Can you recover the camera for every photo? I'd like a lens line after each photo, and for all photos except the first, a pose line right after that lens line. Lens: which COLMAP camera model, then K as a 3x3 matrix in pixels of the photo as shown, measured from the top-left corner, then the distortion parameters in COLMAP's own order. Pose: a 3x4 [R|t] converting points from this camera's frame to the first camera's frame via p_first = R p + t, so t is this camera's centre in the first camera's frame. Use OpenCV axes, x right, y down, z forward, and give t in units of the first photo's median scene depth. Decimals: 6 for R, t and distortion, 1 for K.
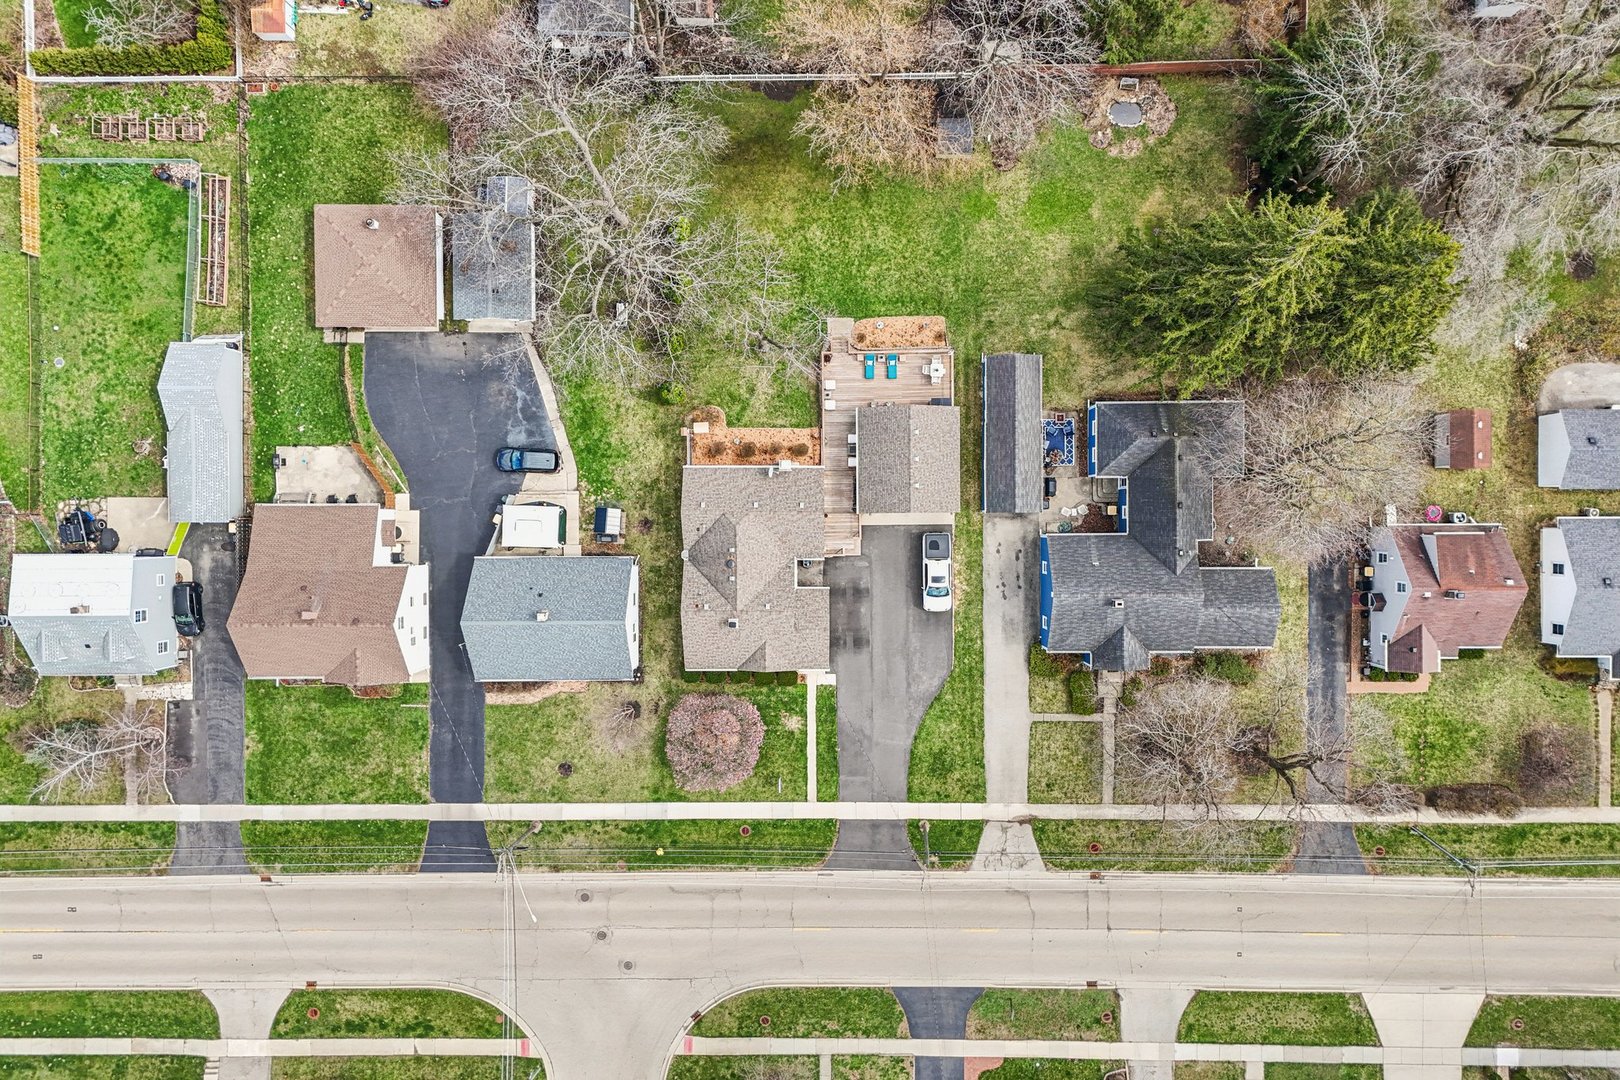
lens RADIAL K [[1195.6, 0, 810.0], [0, 1195.6, 540.0], [0, 0, 1]] dist [0.056553, -0.049802]
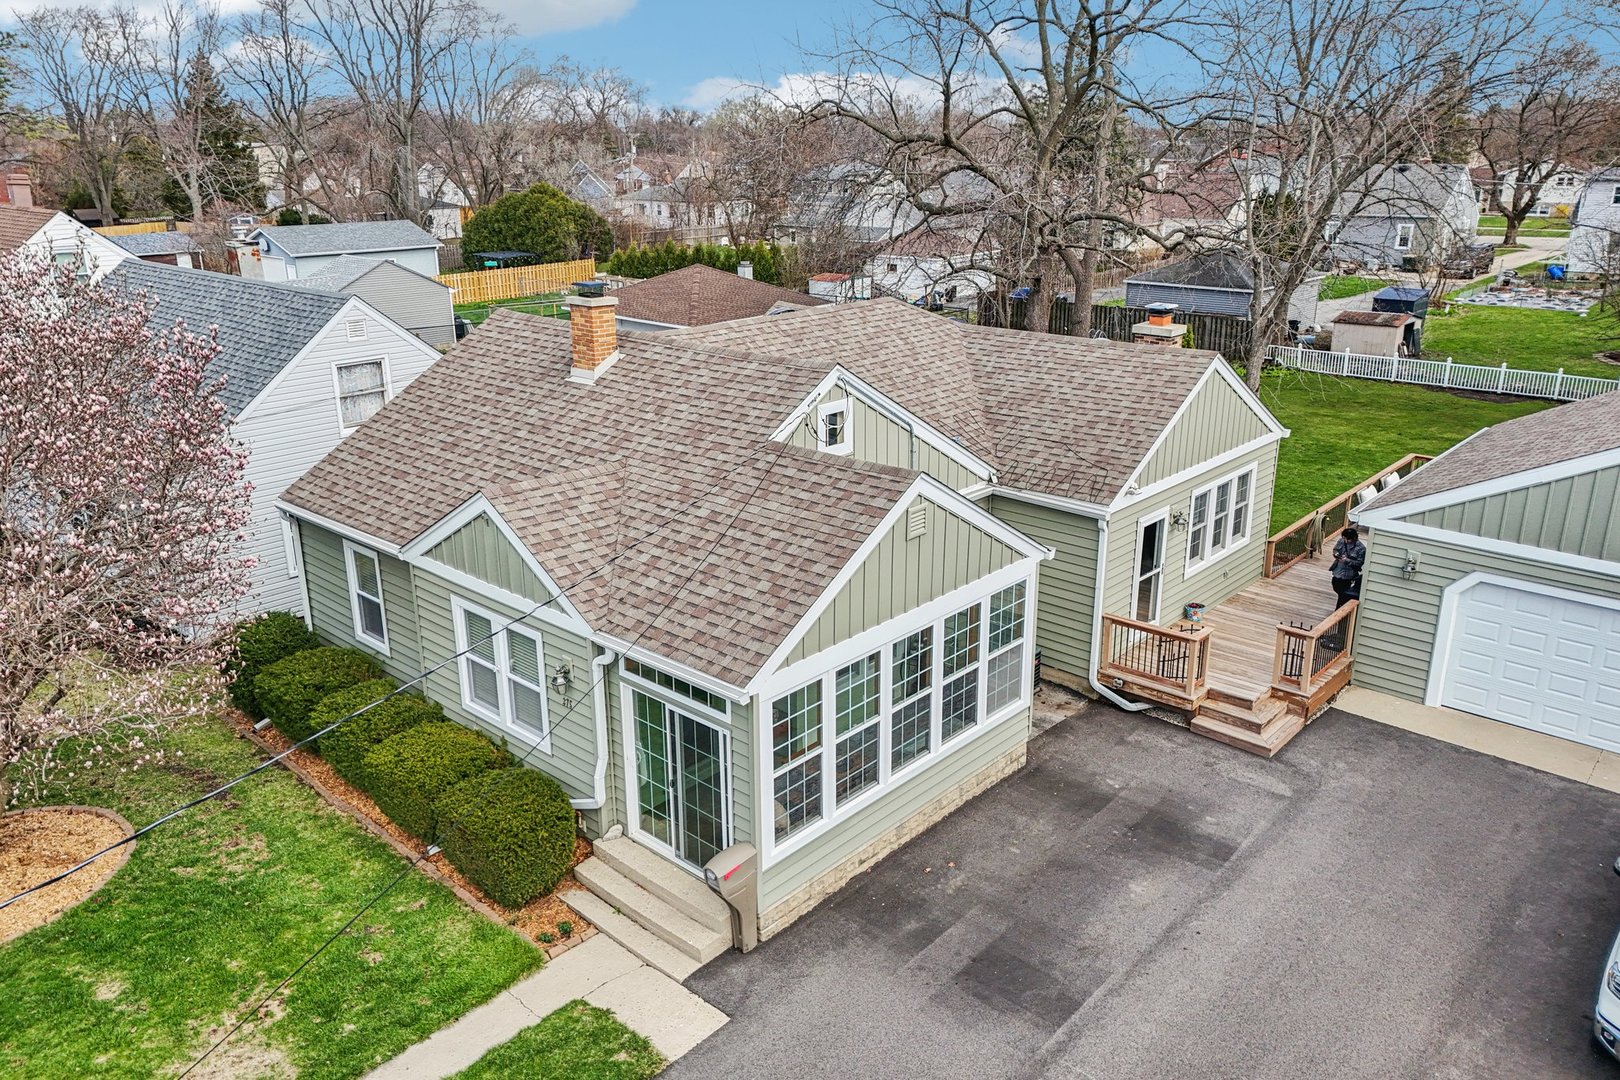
lens RADIAL K [[1195.6, 0, 810.0], [0, 1195.6, 540.0], [0, 0, 1]] dist [0.056553, -0.049802]
pose [[0.733567, 0.226034, -0.640927, 0.104286], [-0.679578, 0.233821, -0.695343, 0.189404], [-0.007309, 0.945641, 0.325131, 0.904065]]
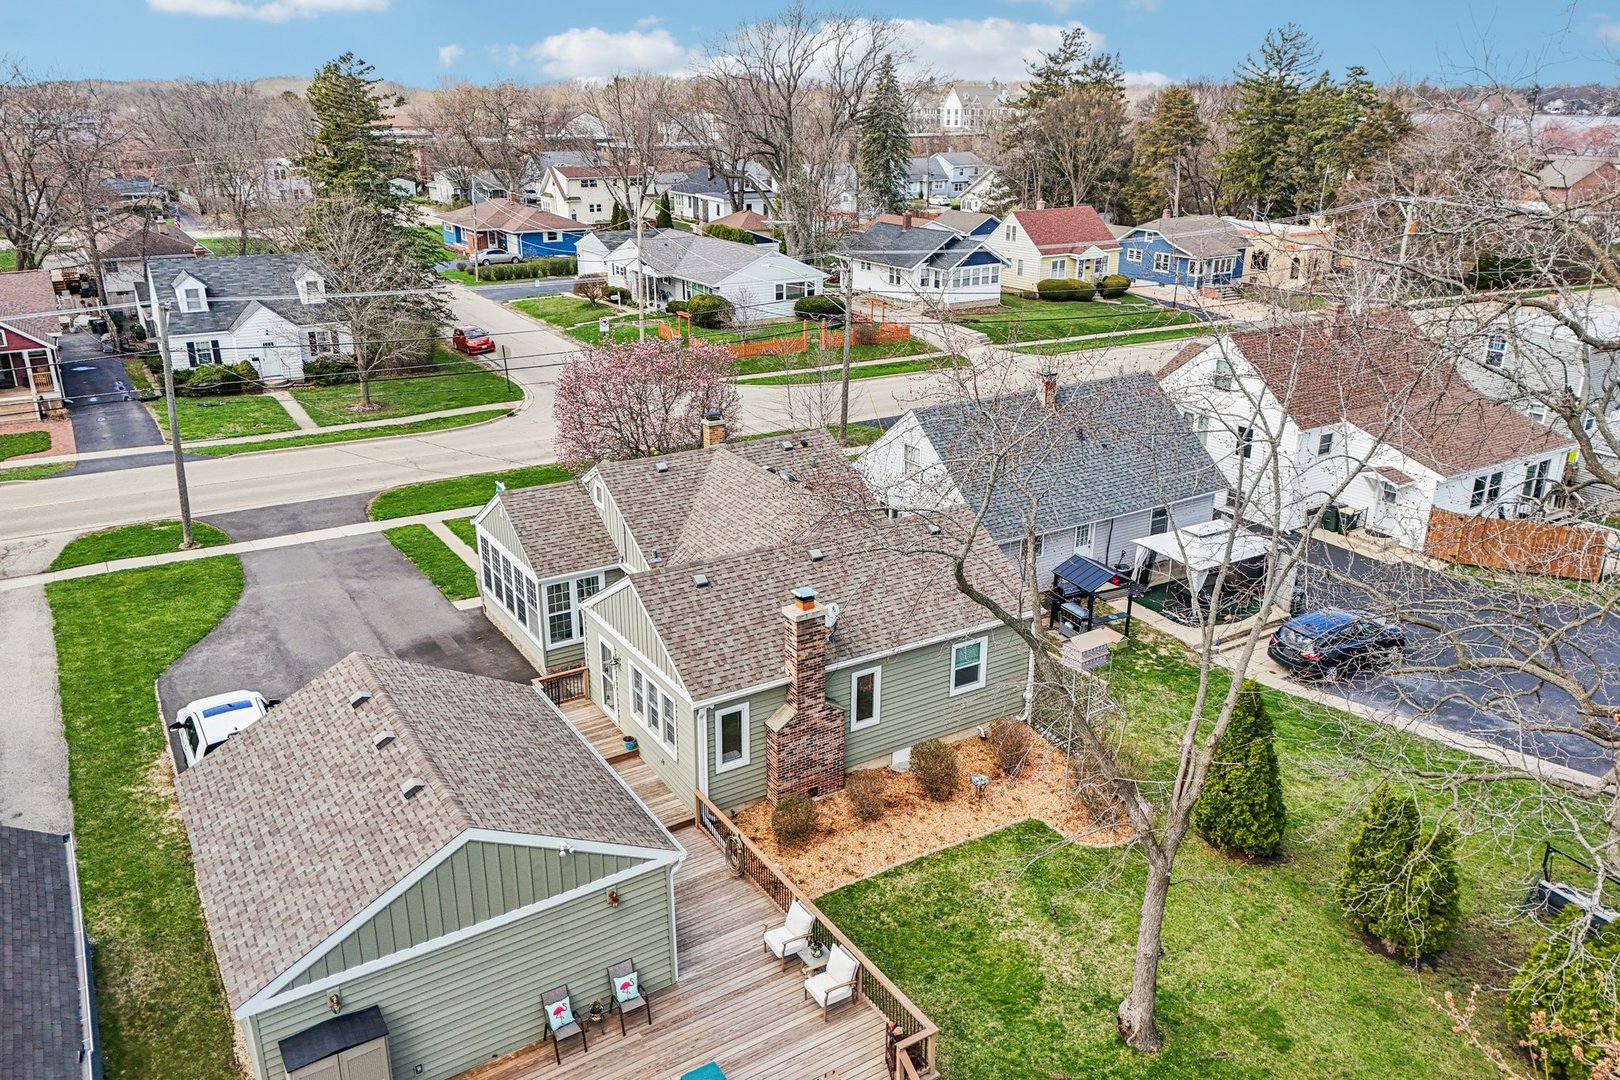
lens RADIAL K [[1195.6, 0, 810.0], [0, 1195.6, 540.0], [0, 0, 1]] dist [0.056553, -0.049802]
pose [[-0.848449, 0.194643, -0.492188, 0.123397], [-0.529245, -0.301749, 0.792999, -0.293303], [0.005834, 0.933307, 0.359032, 0.821052]]
